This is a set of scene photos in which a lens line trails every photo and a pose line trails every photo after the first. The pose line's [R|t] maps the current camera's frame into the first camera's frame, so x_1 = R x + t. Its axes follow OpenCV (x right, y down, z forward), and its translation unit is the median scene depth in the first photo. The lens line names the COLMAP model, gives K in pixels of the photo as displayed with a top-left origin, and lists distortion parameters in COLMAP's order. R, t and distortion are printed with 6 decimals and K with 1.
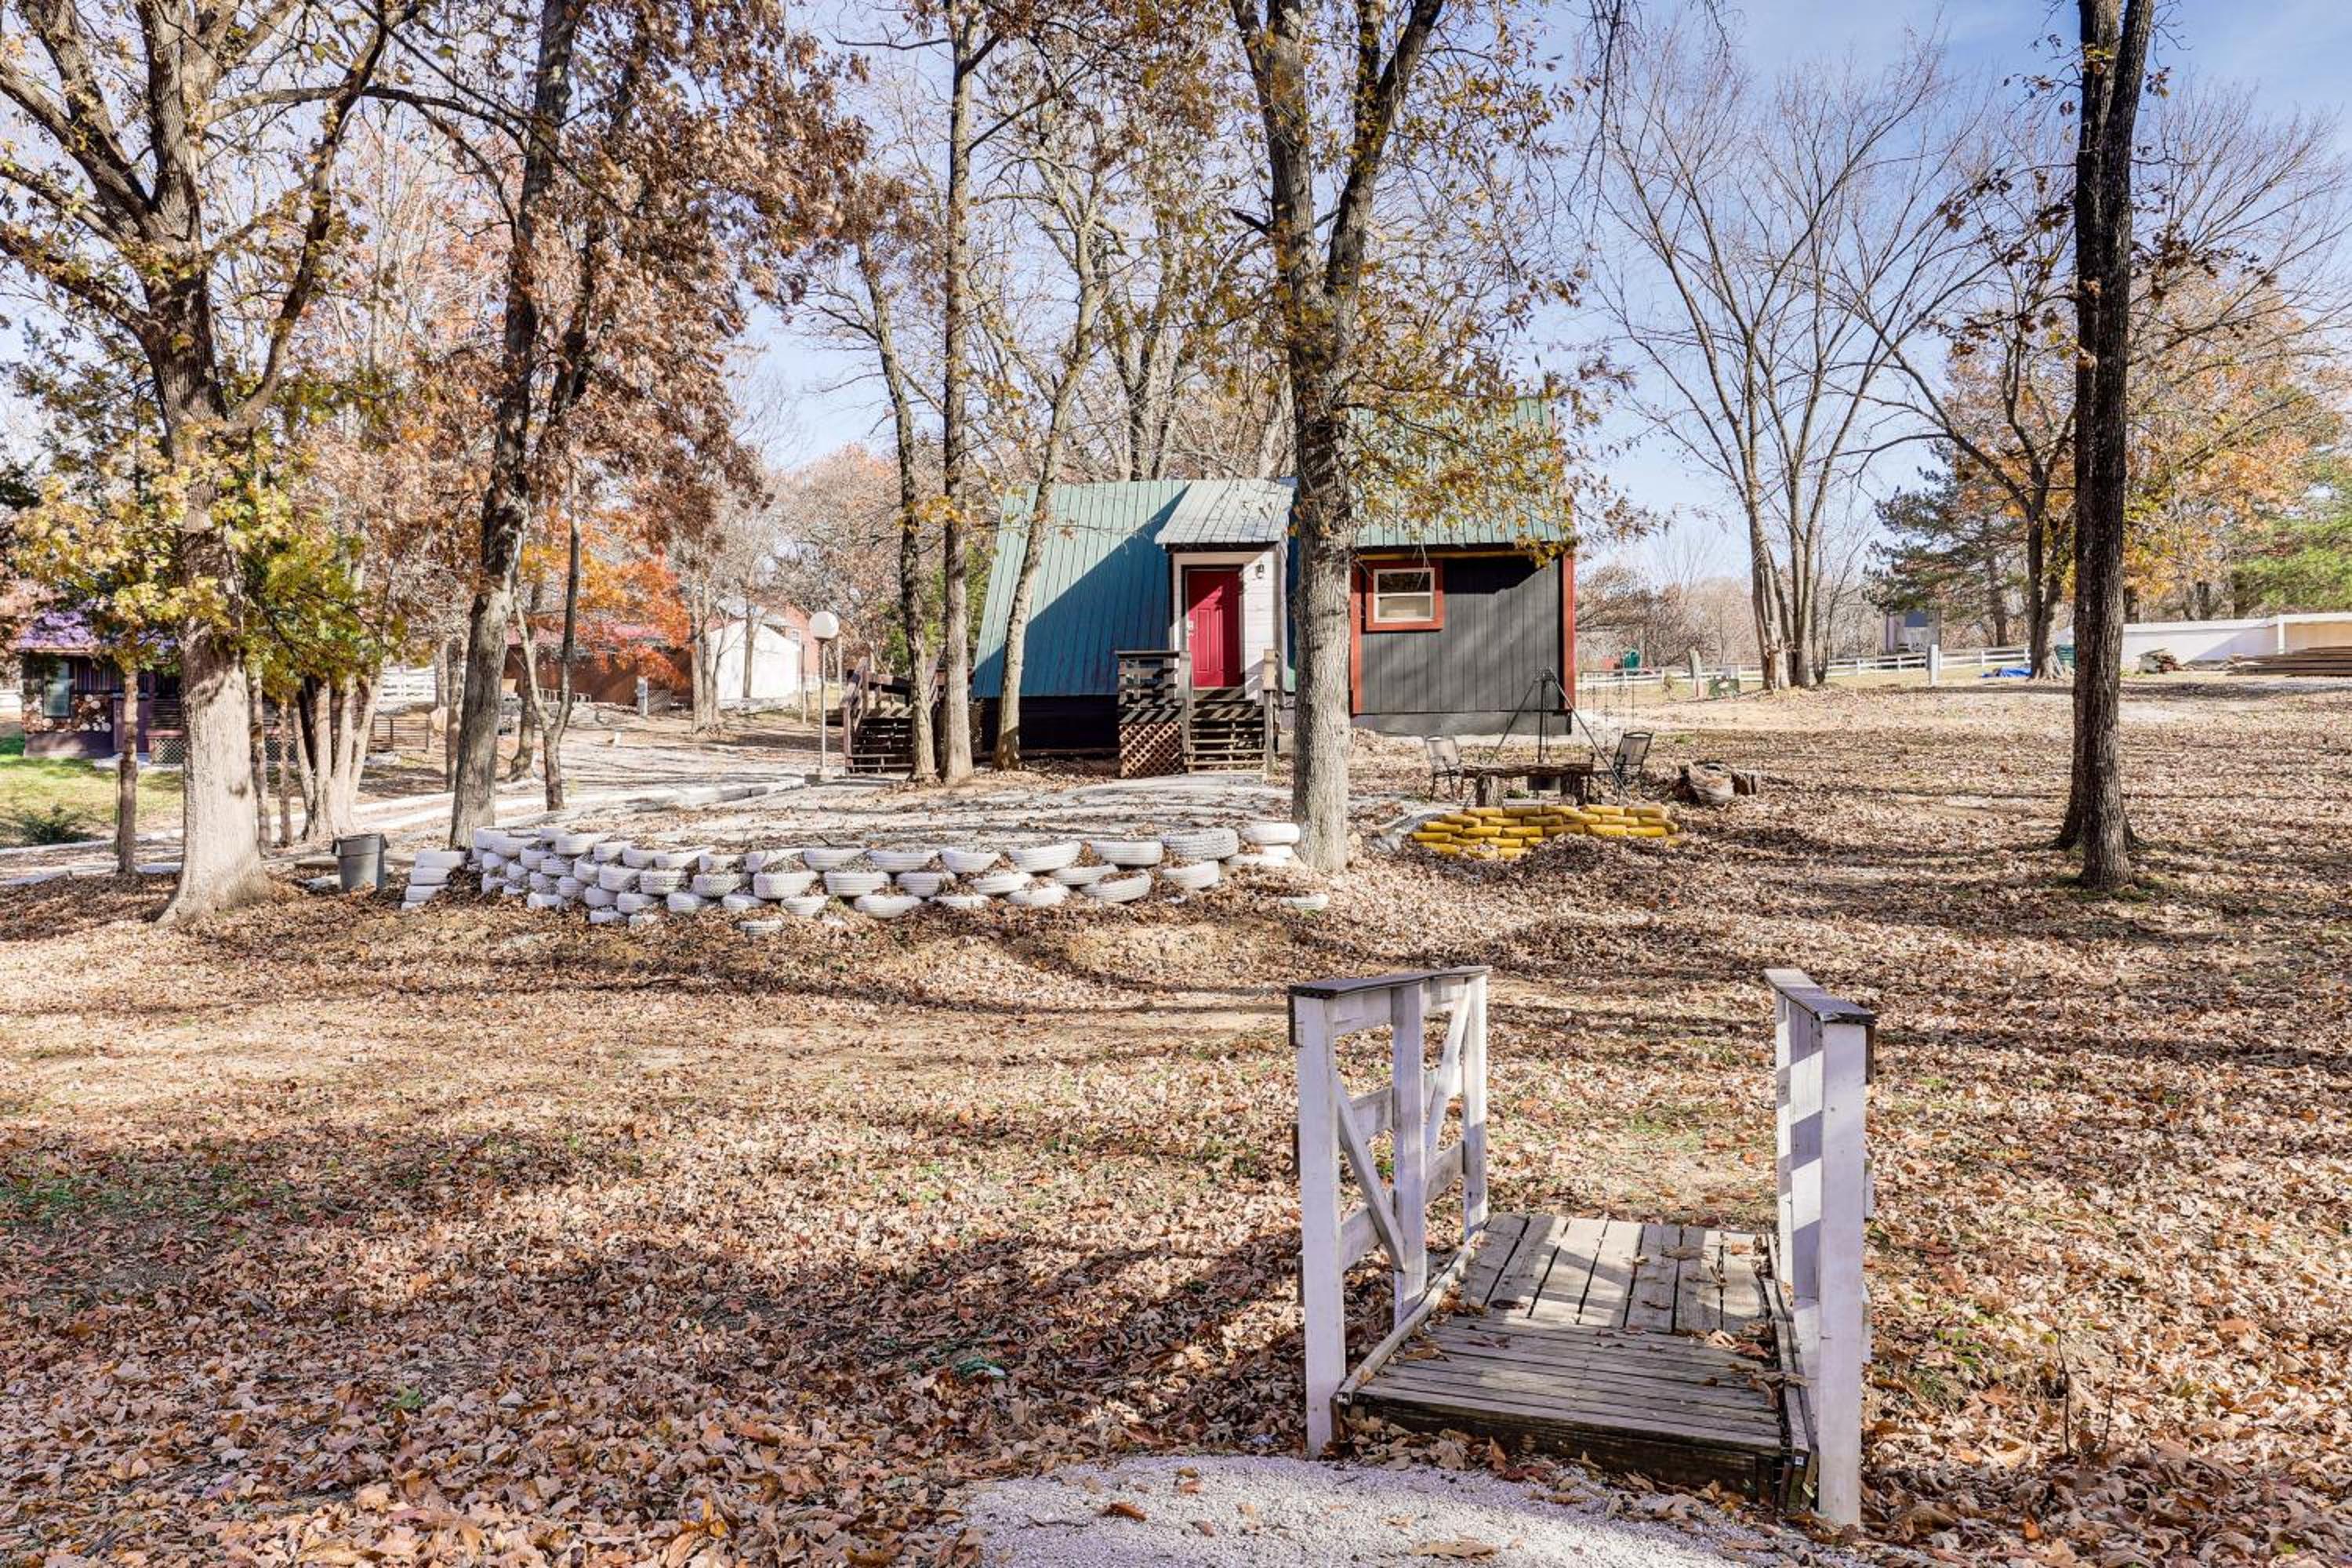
lens RADIAL K [[1763.9, 0, 1176.0], [0, 1763.9, 784.0], [0, 0, 1]] dist [0.082259, 0.000378]
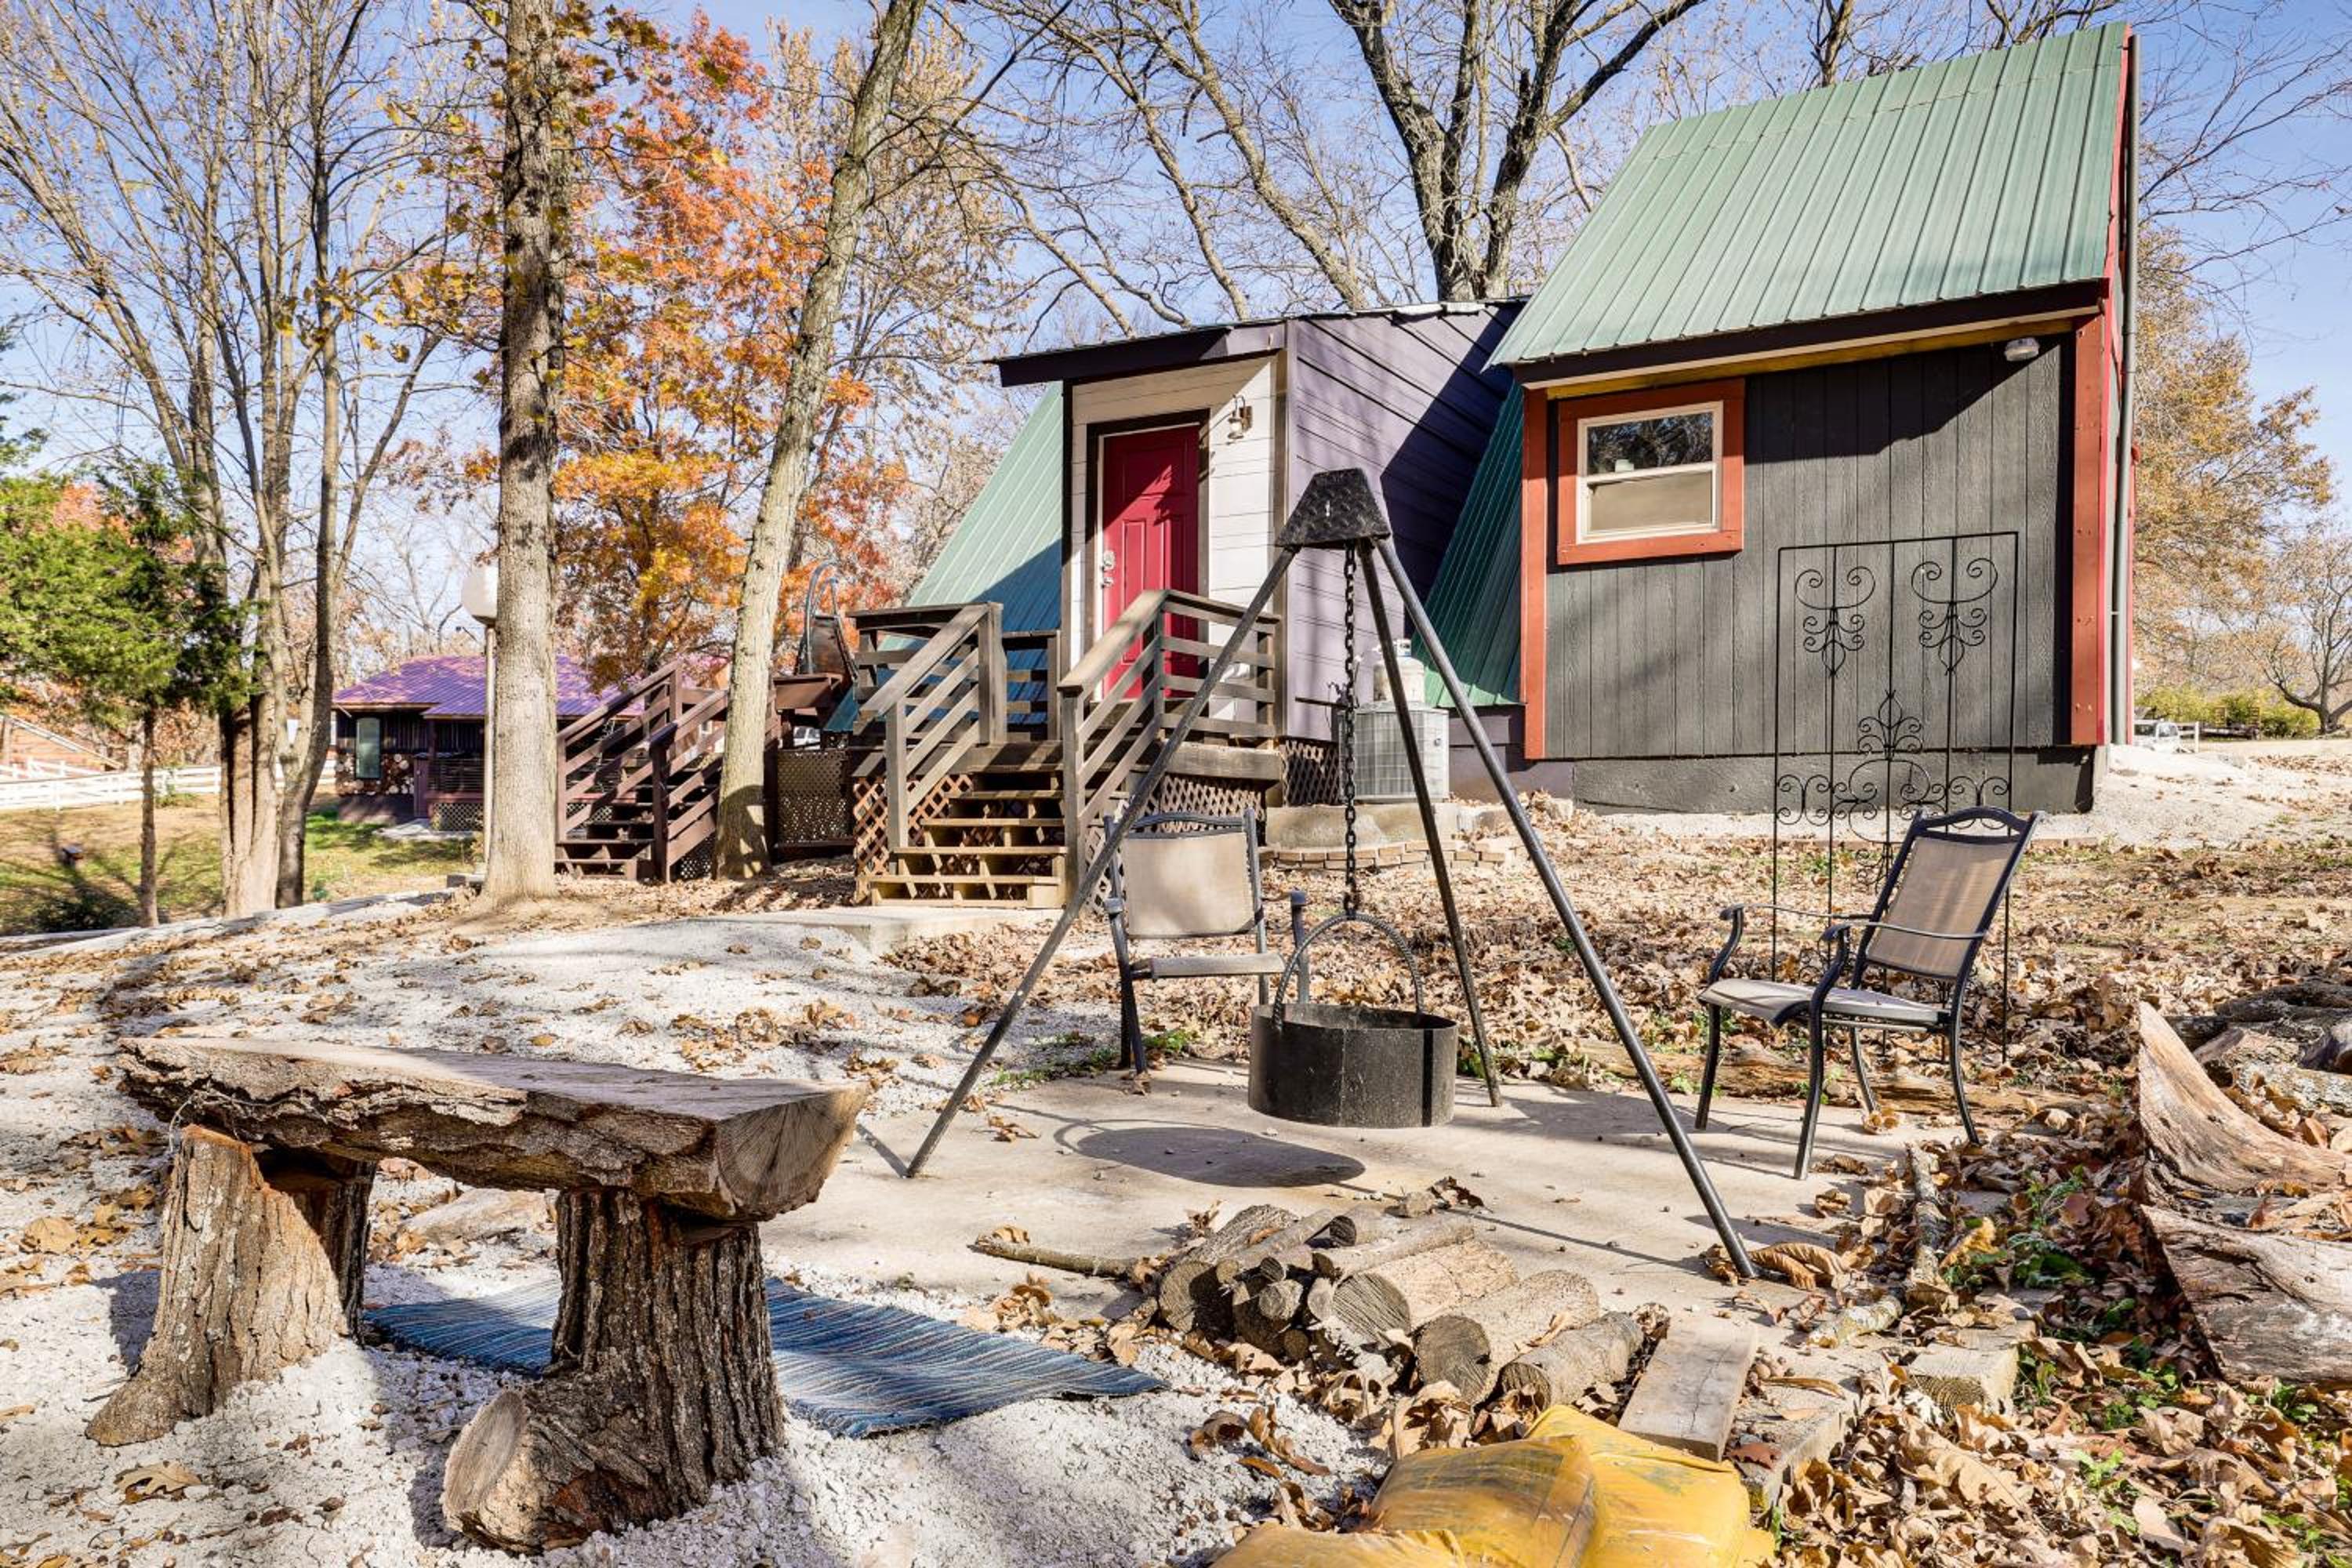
lens RADIAL K [[1763.9, 0, 1176.0], [0, 1763.9, 784.0], [0, 0, 1]] dist [0.082259, 0.000378]
pose [[0.928705, 0.003881, -0.370800, 0.184556], [-0.018500, 0.999185, -0.035876, -0.017276], [0.370359, 0.040178, 0.928020, 0.584111]]
